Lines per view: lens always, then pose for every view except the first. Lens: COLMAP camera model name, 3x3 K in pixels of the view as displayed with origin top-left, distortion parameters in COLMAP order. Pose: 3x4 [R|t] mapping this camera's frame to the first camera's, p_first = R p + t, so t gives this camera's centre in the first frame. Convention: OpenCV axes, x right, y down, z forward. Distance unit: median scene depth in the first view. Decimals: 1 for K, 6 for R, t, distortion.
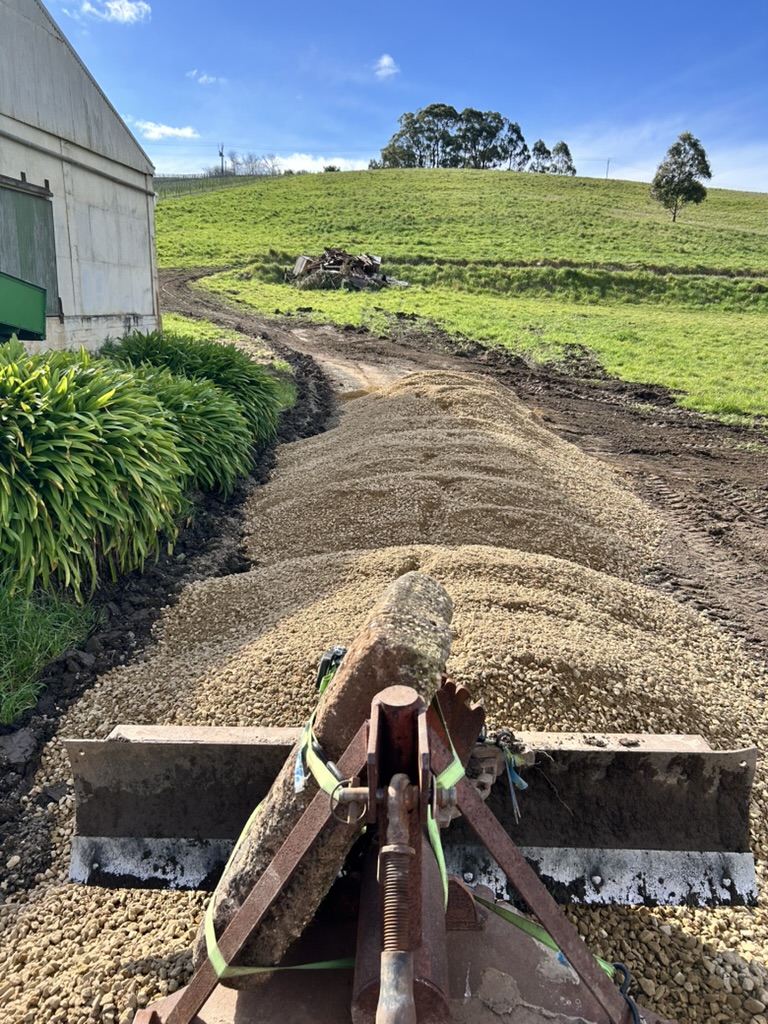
lens RADIAL K [[779.7, 0, 385.9], [0, 779.7, 512.9], [0, 0, 1]] dist [0.024723, -0.004835]
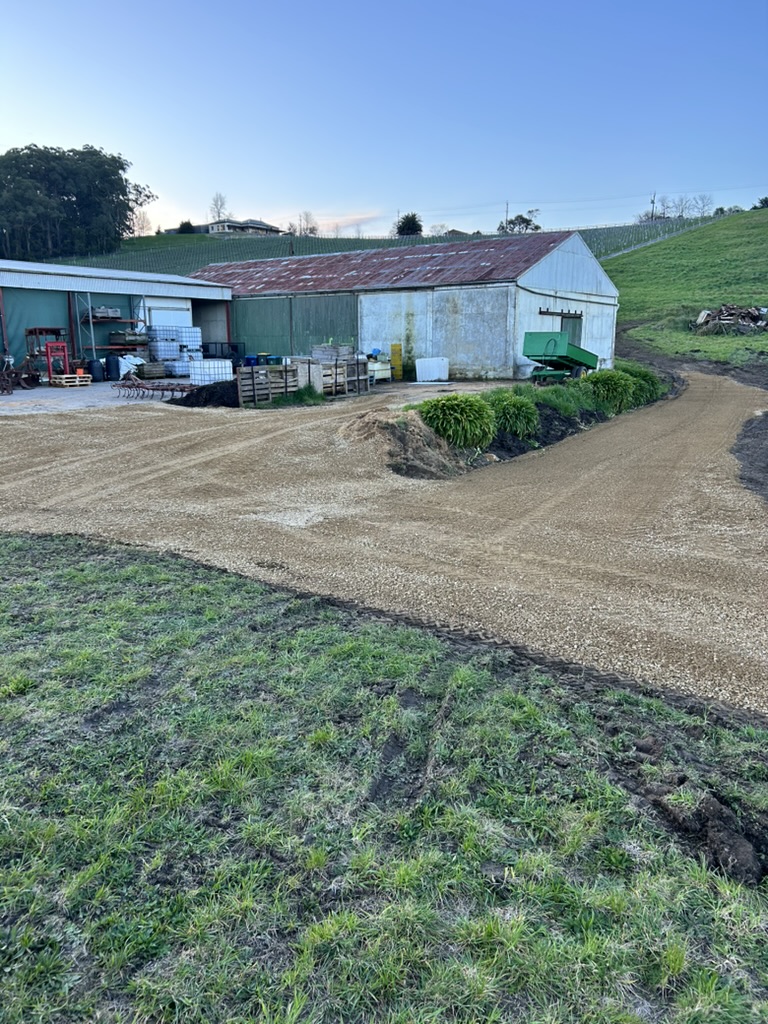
lens RADIAL K [[779.7, 0, 383.2], [0, 779.7, 514.7], [0, 0, 1]] dist [0.024723, -0.004835]
pose [[0.873516, 0.079498, -0.480260, 0.094067], [-0.098303, 0.995057, -0.014084, 0.111768], [0.476766, 0.059513, 0.877013, -0.485945]]
